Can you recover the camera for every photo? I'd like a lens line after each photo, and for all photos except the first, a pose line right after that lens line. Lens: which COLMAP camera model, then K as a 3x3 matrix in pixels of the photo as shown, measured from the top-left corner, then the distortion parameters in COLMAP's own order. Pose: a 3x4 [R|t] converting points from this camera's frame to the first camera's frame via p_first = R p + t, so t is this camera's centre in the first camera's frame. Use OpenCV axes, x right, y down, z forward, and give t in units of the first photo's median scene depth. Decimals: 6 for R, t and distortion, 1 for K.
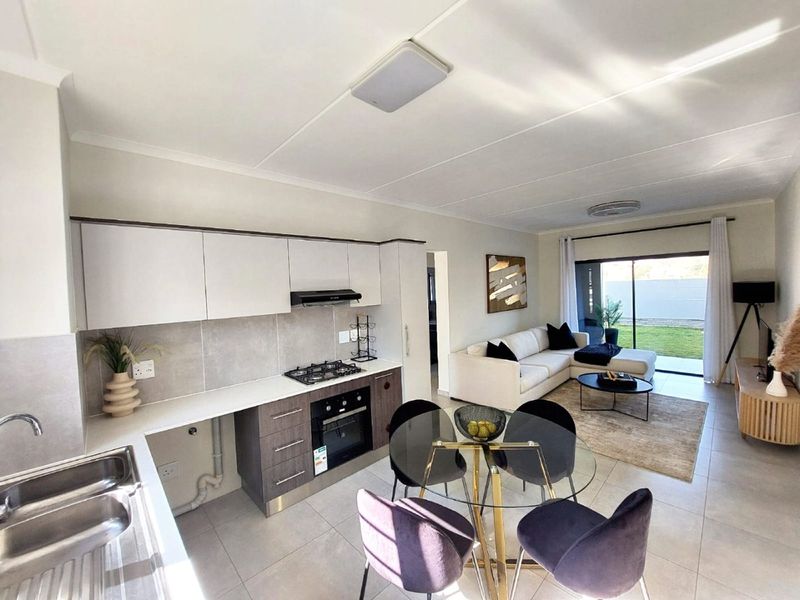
lens RADIAL K [[321.5, 0, 398.5], [0, 321.5, 299.9], [0, 0, 1]] dist [-0.018255, 0.001134]
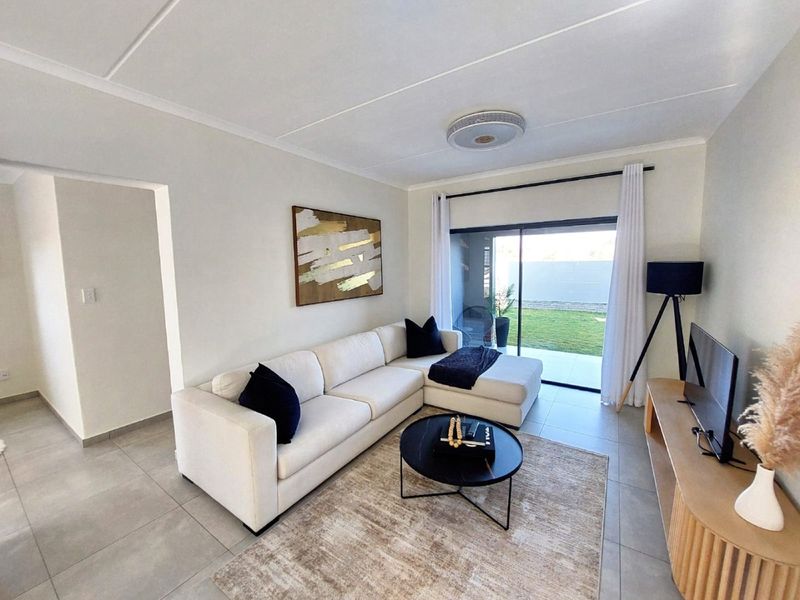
lens RADIAL K [[317.2, 0, 395.6], [0, 317.2, 299.6], [0, 0, 1]] dist [-0.018873, -0.000306]
pose [[0.979218, -0.001527, 0.202804, 0.339087], [-0.012293, 0.997686, 0.066867, -0.012312], [-0.202437, -0.067971, 0.976934, 0.382164]]
